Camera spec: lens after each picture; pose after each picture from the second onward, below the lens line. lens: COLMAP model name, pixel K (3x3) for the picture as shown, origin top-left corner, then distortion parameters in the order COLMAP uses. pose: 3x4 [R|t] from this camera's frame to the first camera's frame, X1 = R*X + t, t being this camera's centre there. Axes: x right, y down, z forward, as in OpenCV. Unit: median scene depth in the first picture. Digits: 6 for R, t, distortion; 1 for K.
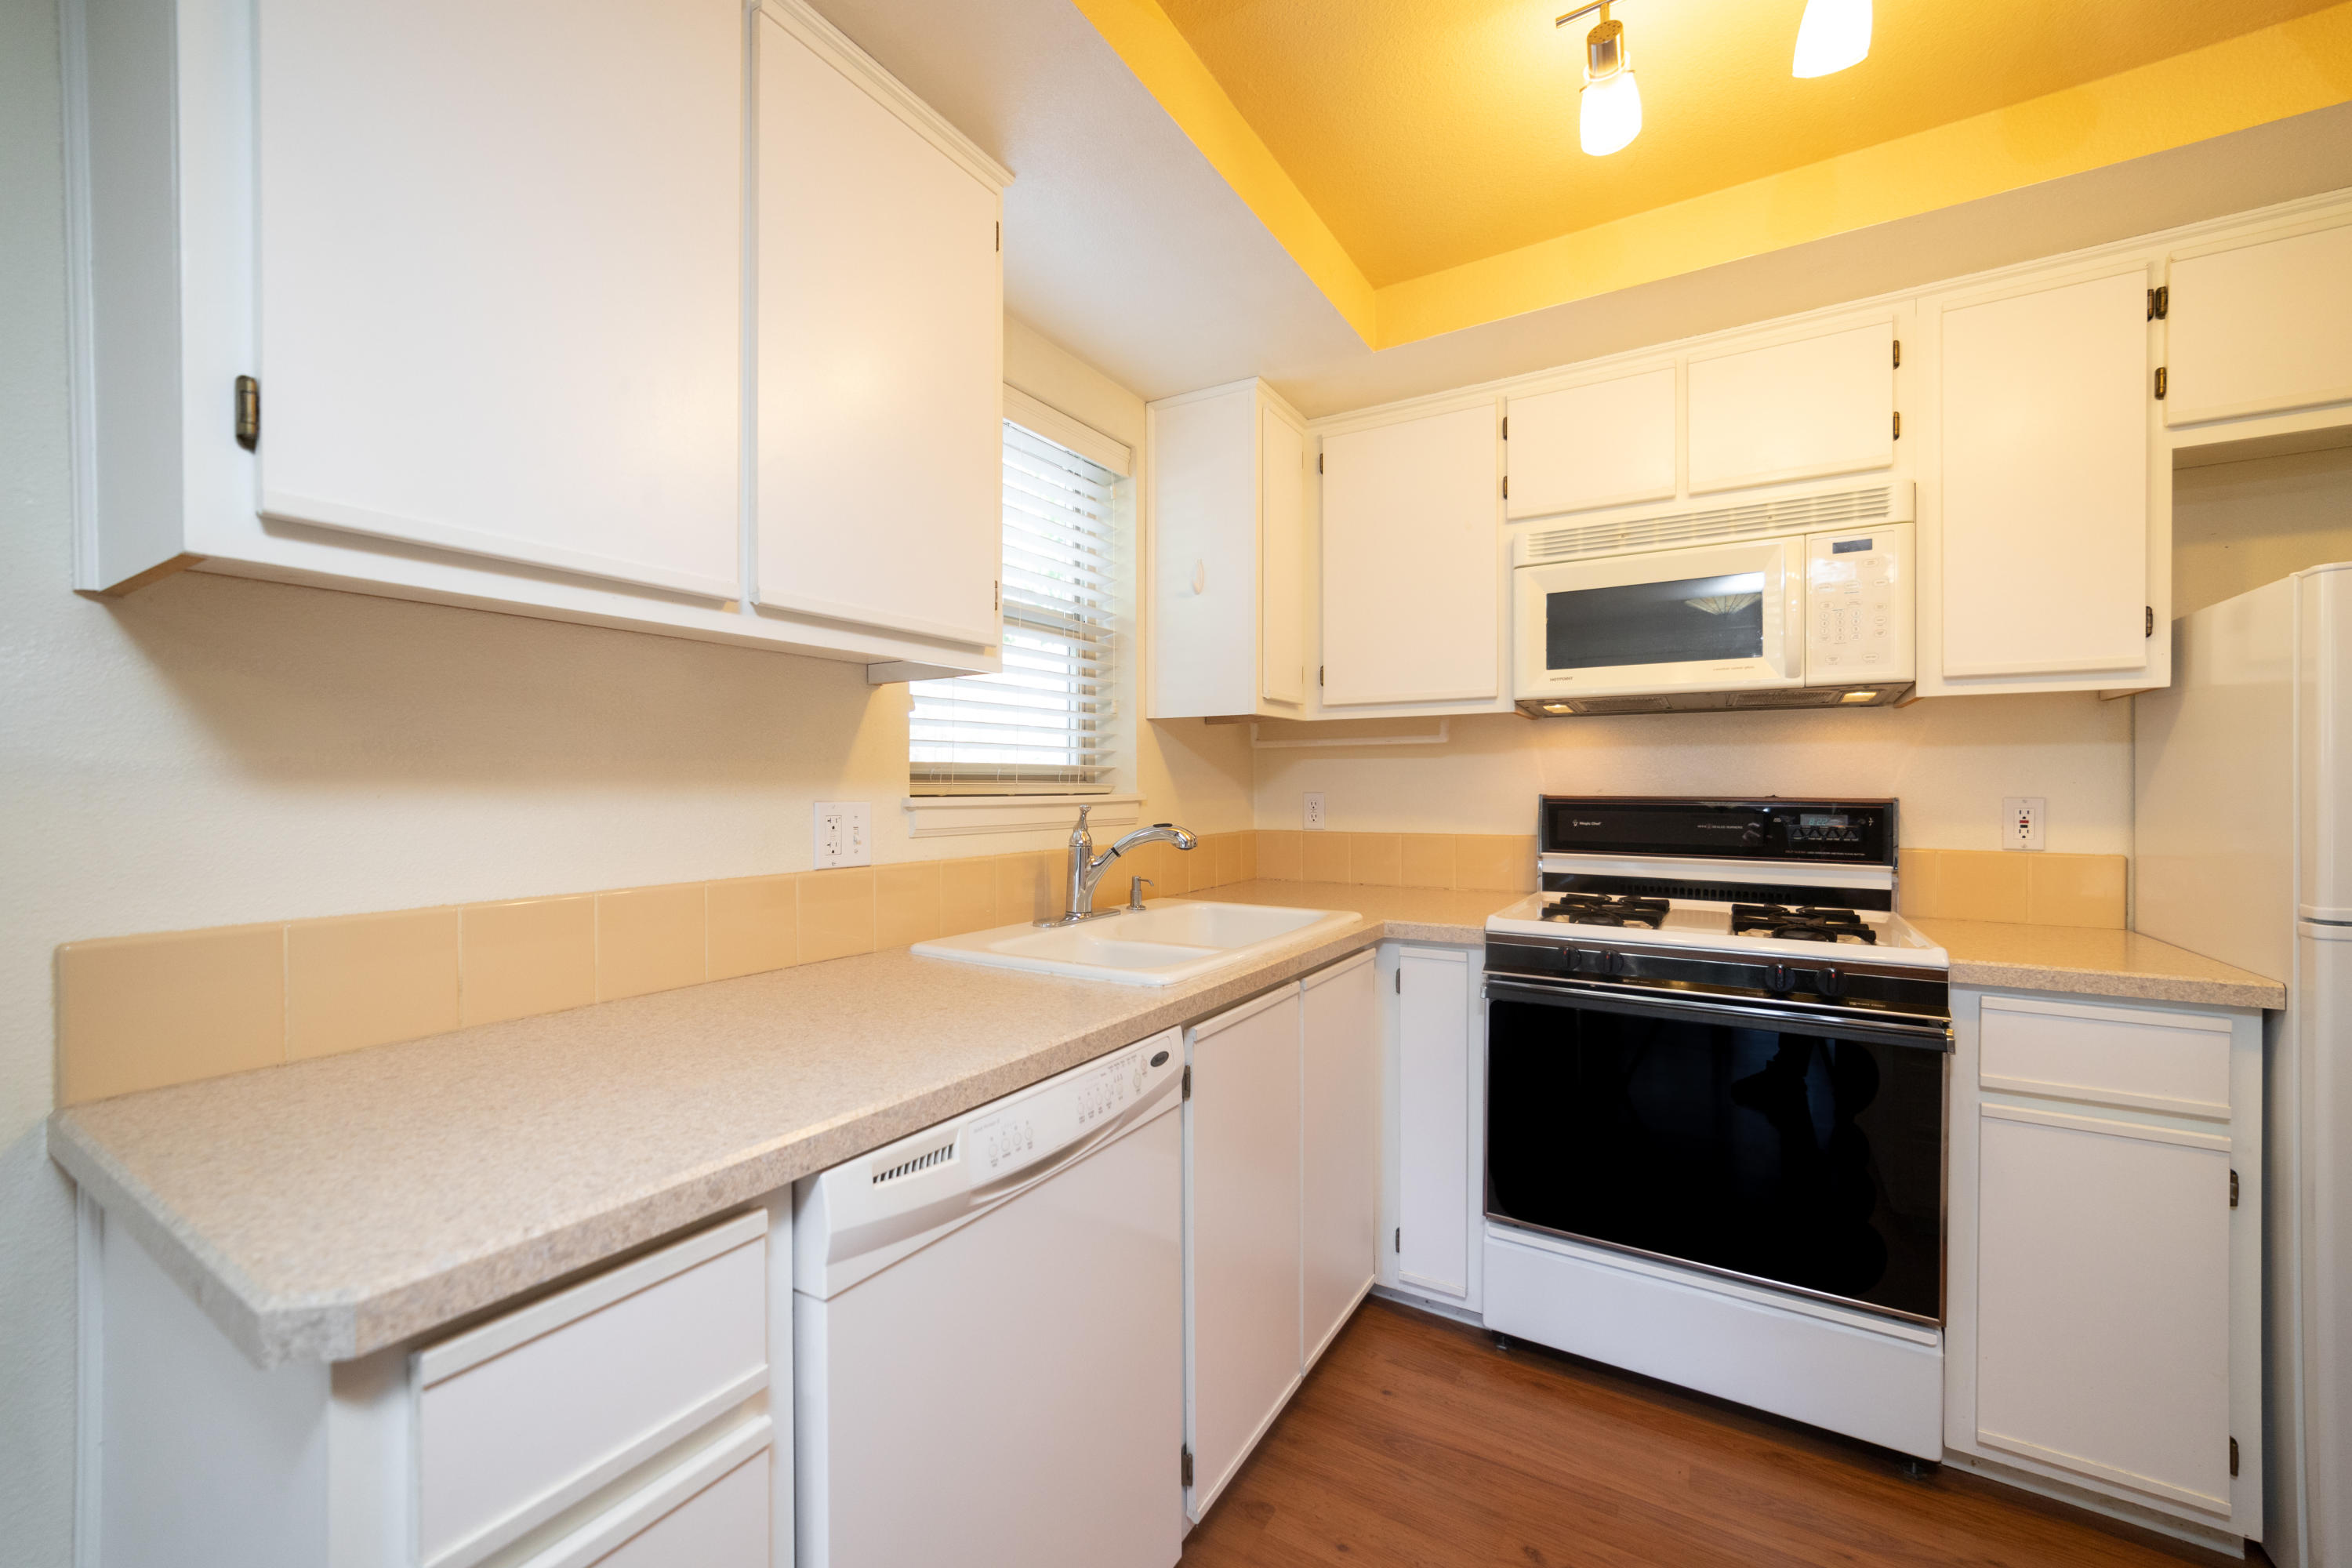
lens RADIAL K [[910.0, 0, 1176.0], [0, 910.0, 784.0], [0, 0, 1]] dist [-0.025641, 0.009840]
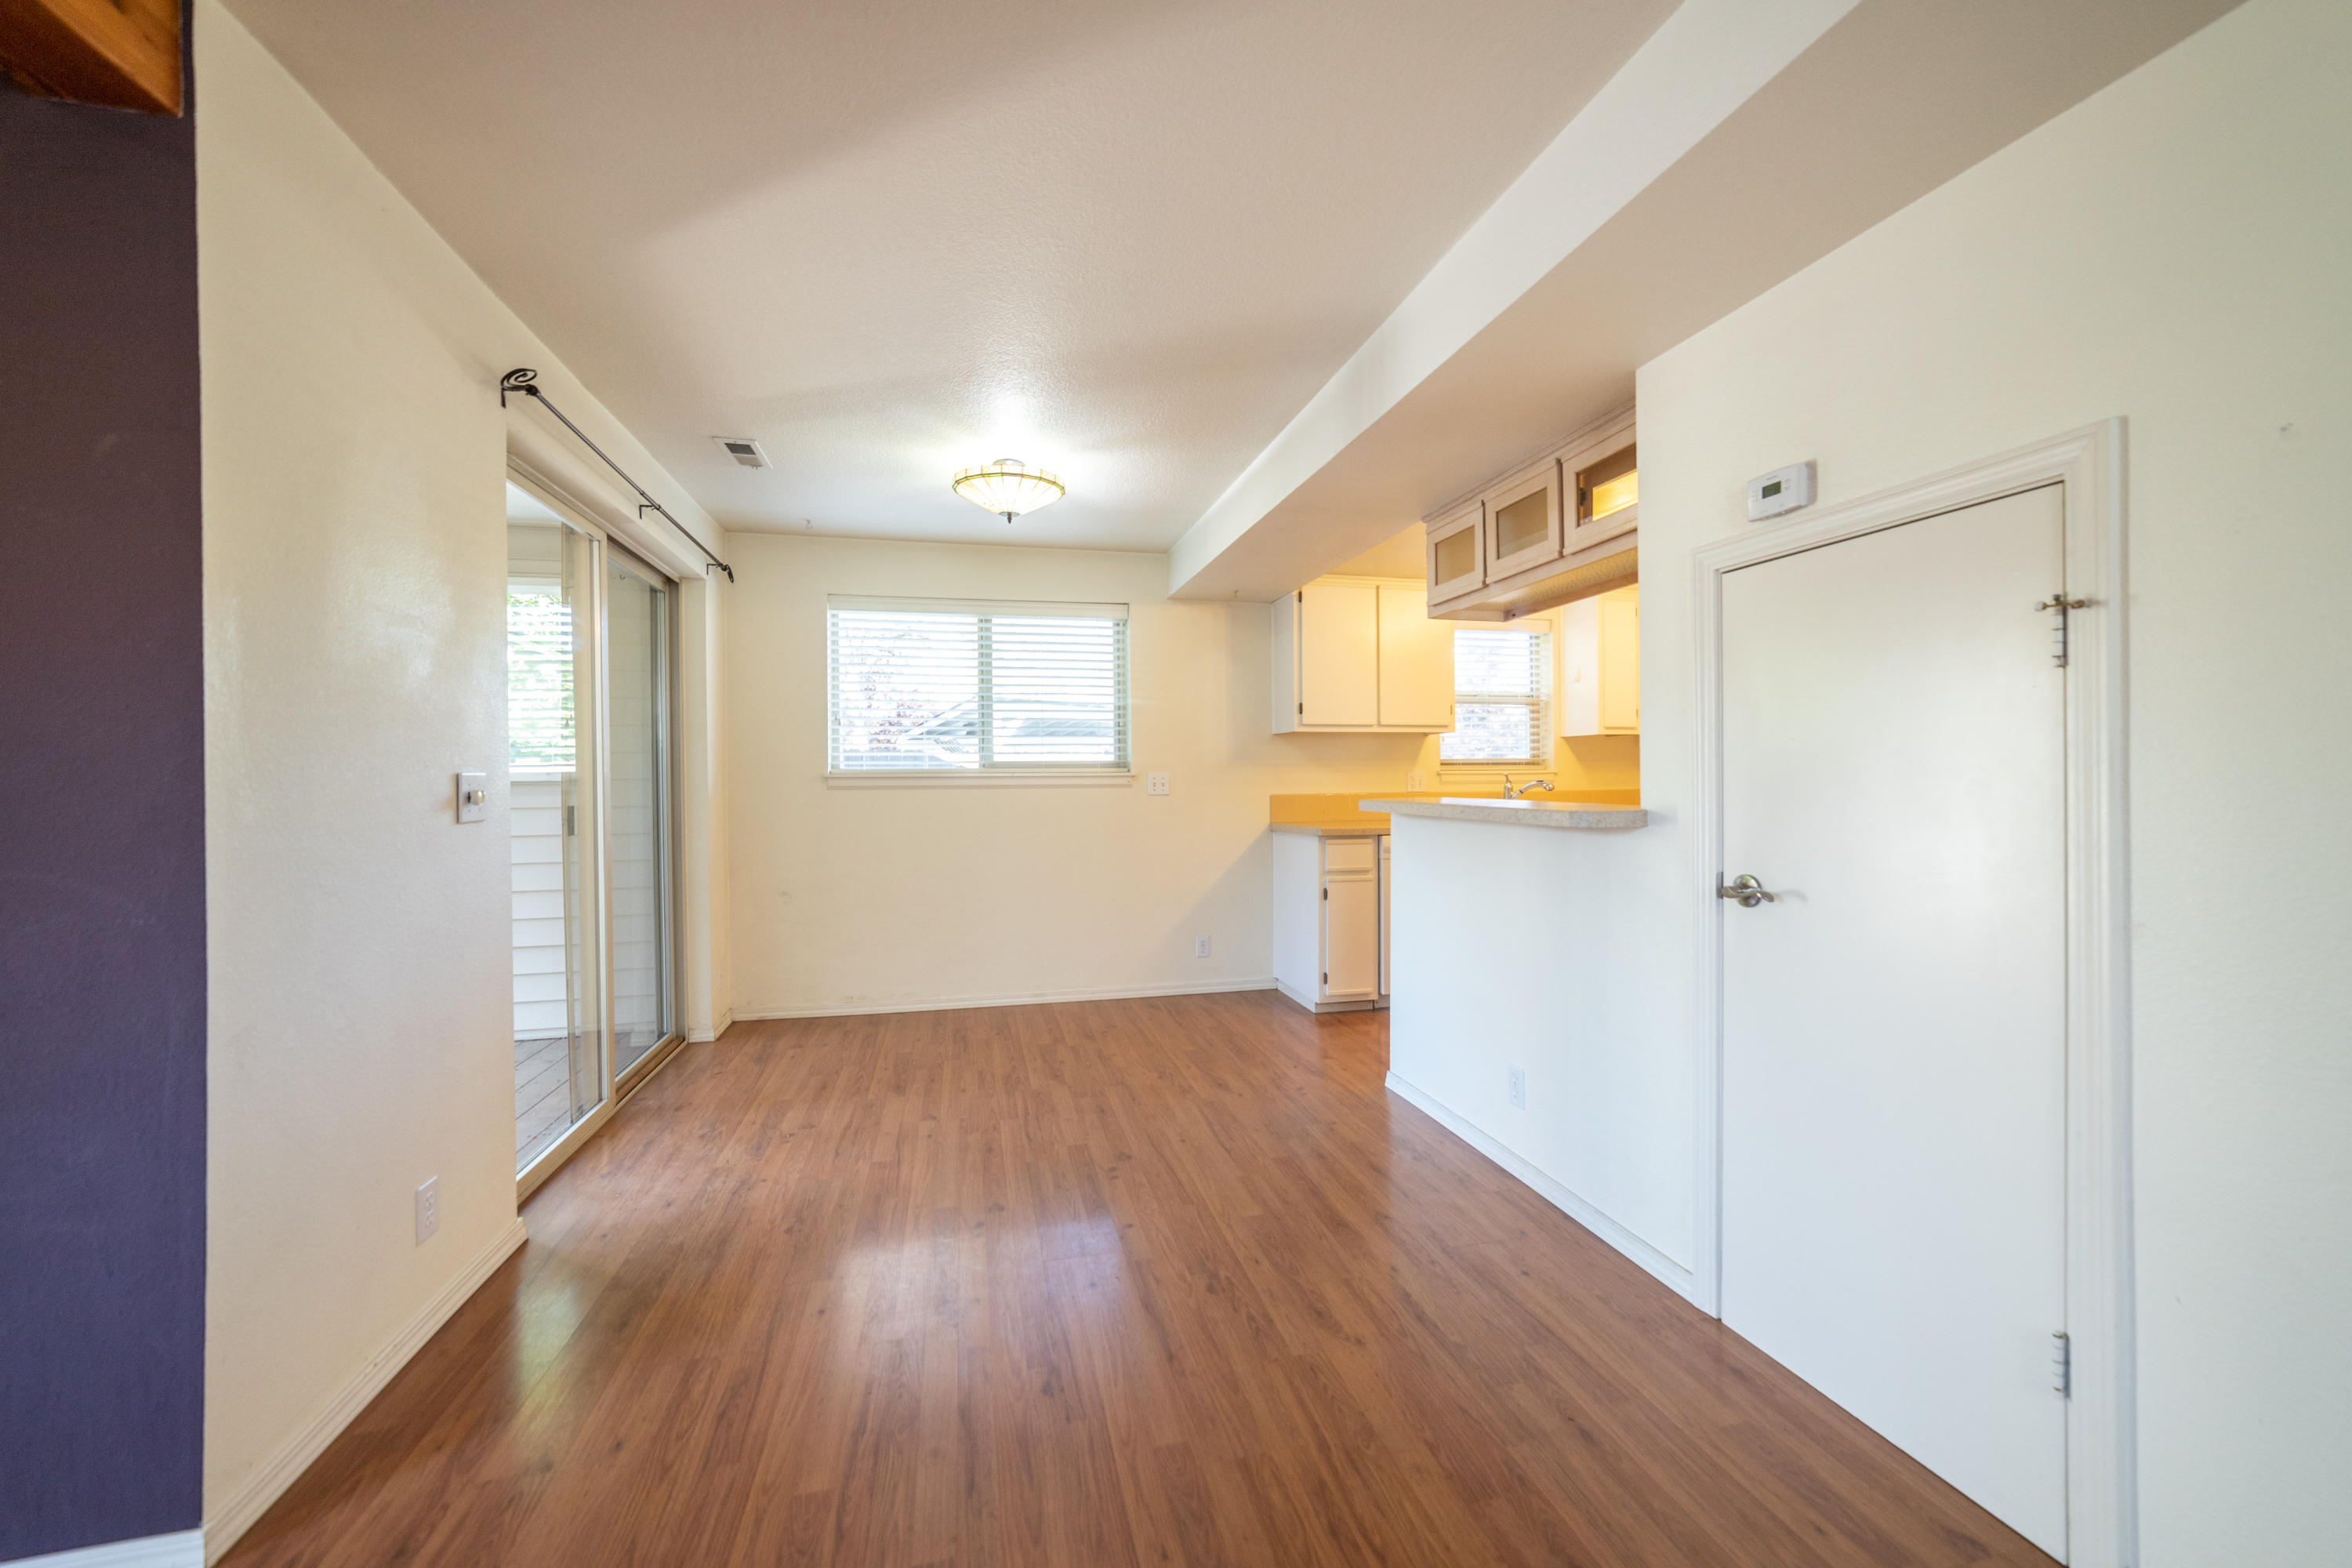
lens RADIAL K [[910.0, 0, 1176.0], [0, 910.0, 784.0], [0, 0, 1]] dist [-0.025641, 0.009840]
pose [[0.702889, -0.001431, -0.711298, 1.132889], [0.008468, 0.999944, 0.006356, 0.029404], [0.711249, -0.010491, 0.702862, -1.623158]]
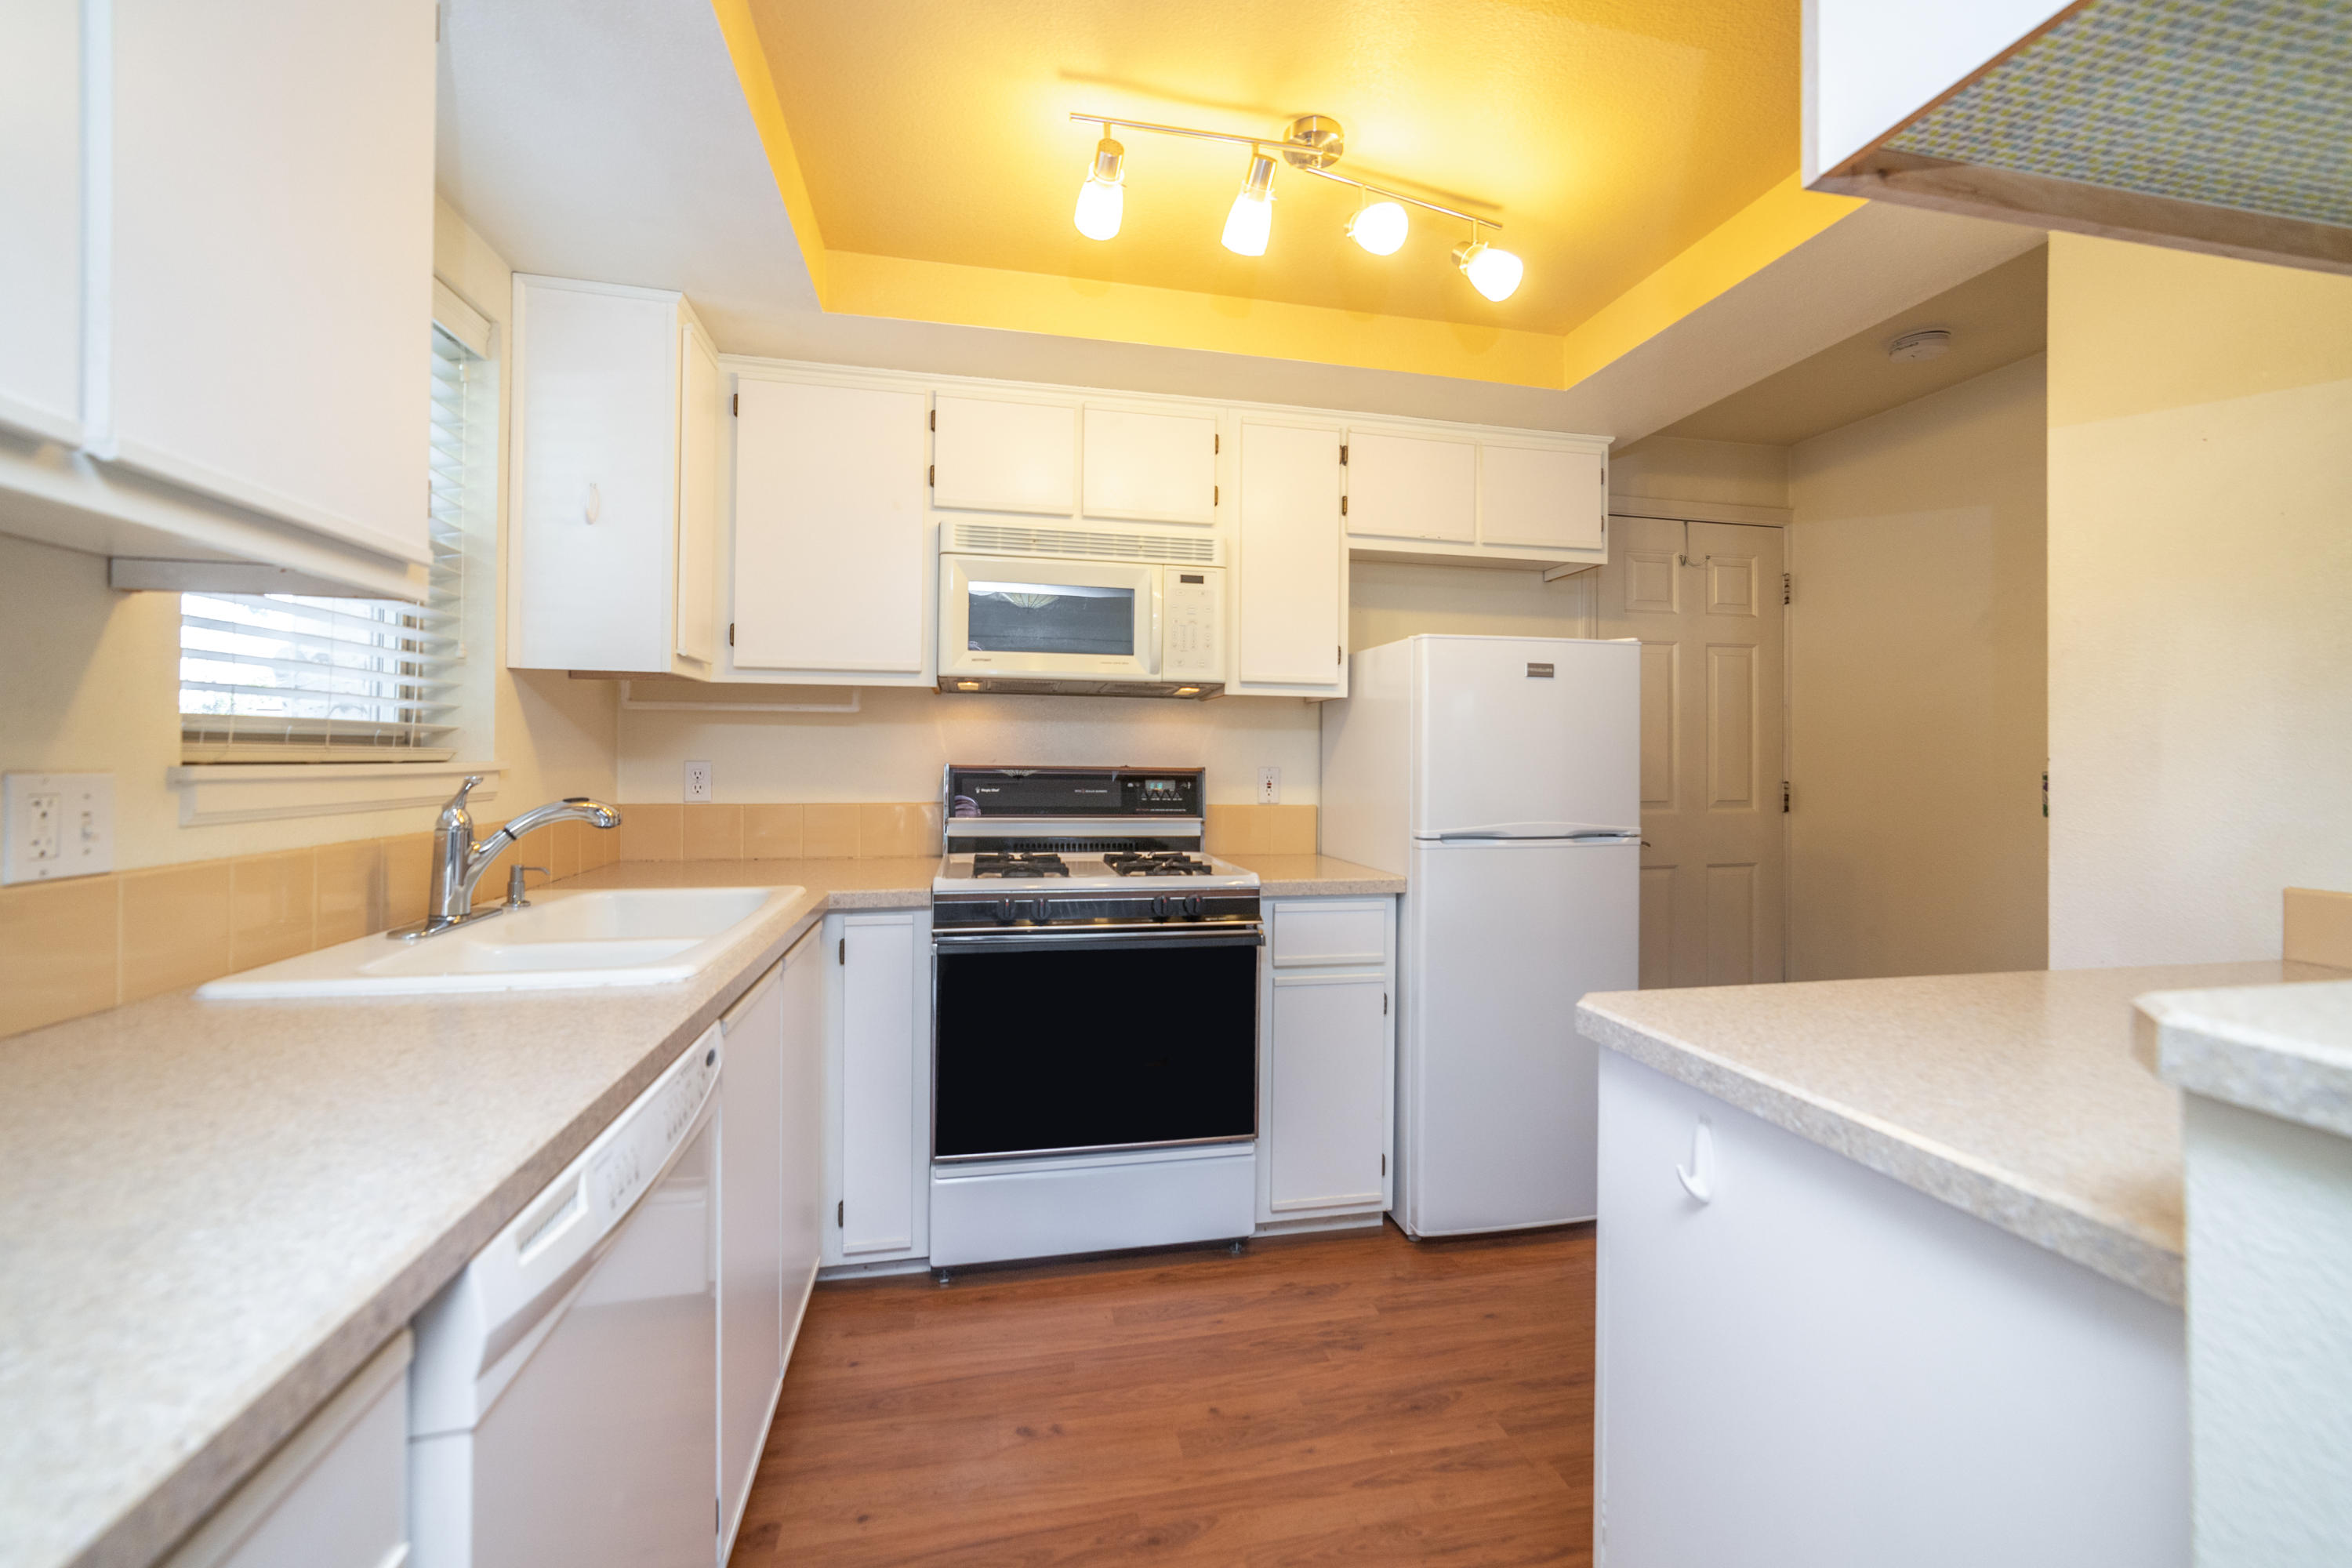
lens RADIAL K [[926.8, 0, 1179.1], [0, 926.8, 745.8], [0, 0, 1]] dist [-0.007500, 0.000160]
pose [[0.727051, 0.016280, 0.686390, -0.195934], [-0.011529, 0.999867, -0.011503, -0.000820], [-0.686486, 0.000450, 0.727142, 0.009096]]
